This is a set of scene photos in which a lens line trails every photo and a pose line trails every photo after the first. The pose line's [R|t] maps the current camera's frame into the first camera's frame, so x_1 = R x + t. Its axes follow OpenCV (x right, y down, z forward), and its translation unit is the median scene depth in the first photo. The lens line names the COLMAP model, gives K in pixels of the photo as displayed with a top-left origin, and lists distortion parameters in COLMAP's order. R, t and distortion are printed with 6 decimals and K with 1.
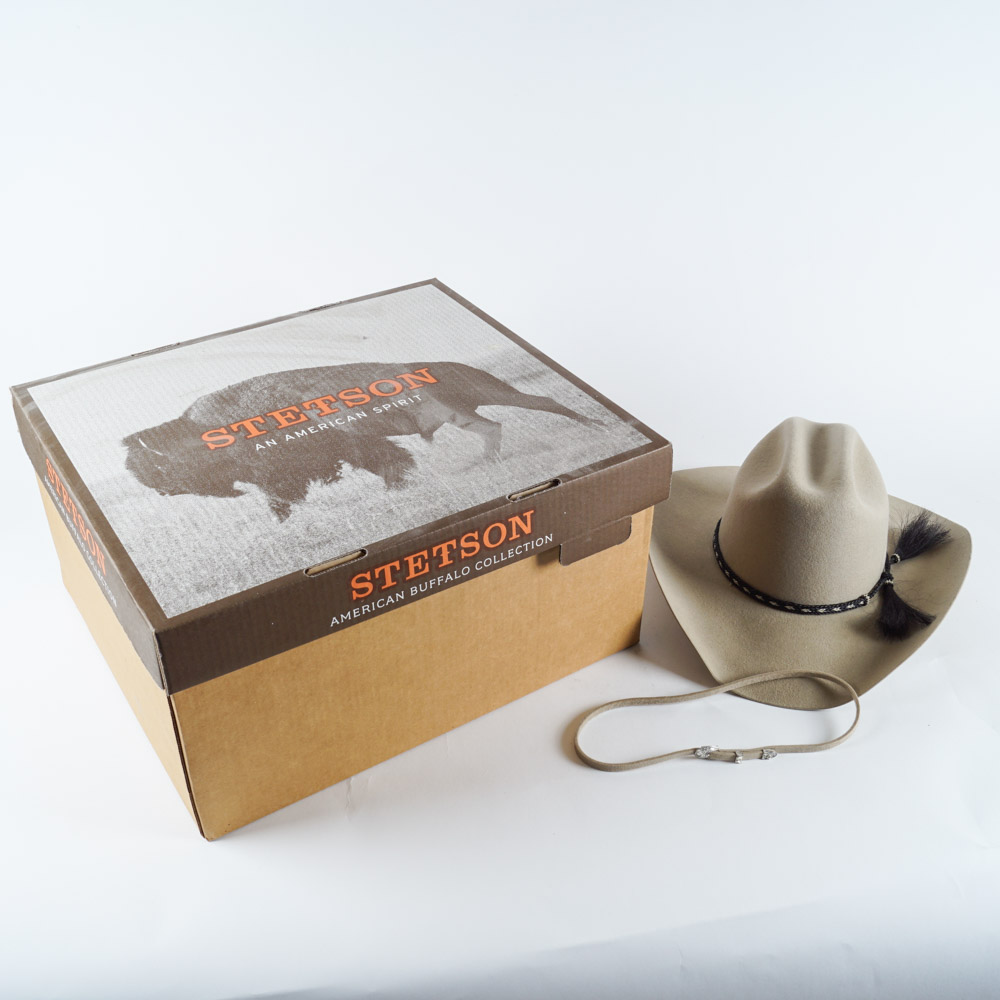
lens RADIAL K [[1092.8, 0, 500.0], [0, 1092.8, 500.0], [0, 0, 1]] dist [-0.099863, 0.020110]
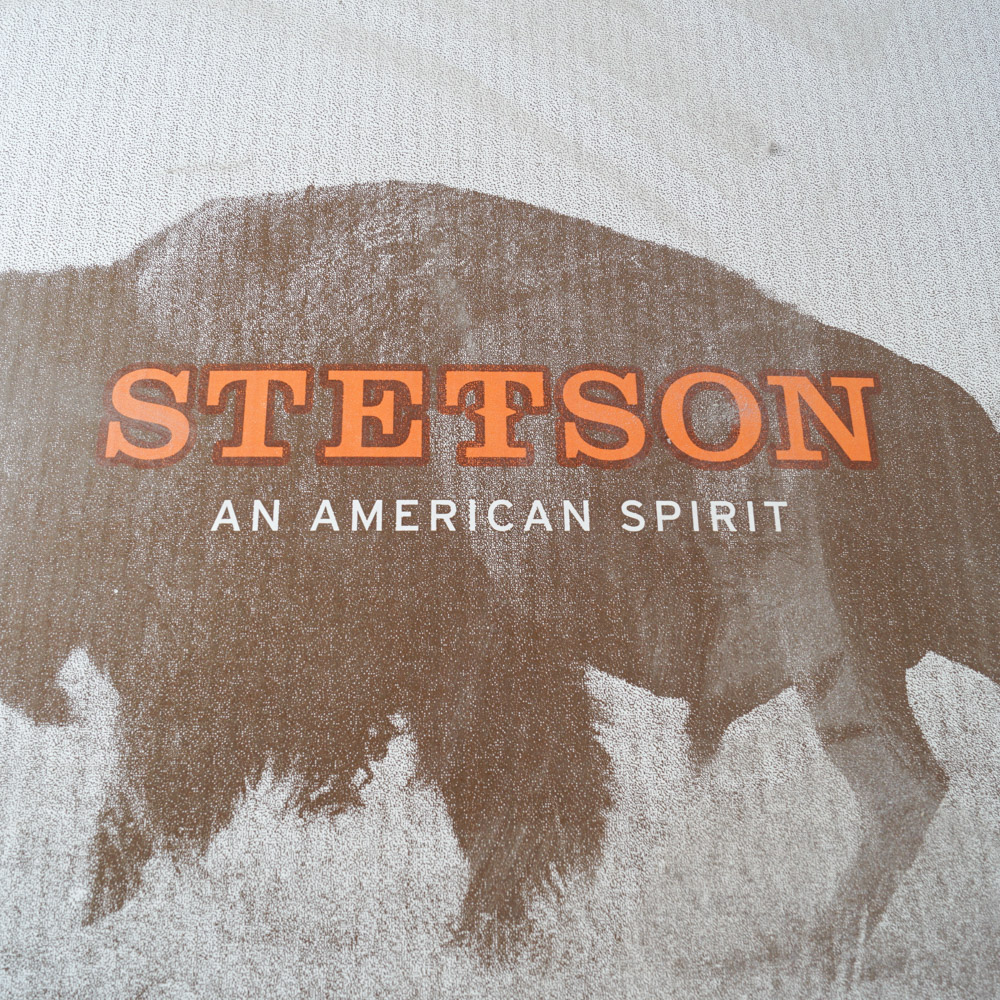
lens RADIAL K [[1092.8, 0, 500.0], [0, 1092.8, 500.0], [0, 0, 1]] dist [-0.099863, 0.020110]
pose [[0.842621, 0.510785, -0.170555, -0.097130], [-0.343927, 0.754159, 0.559427, -0.260586], [0.414373, -0.412727, 0.811142, 0.759657]]
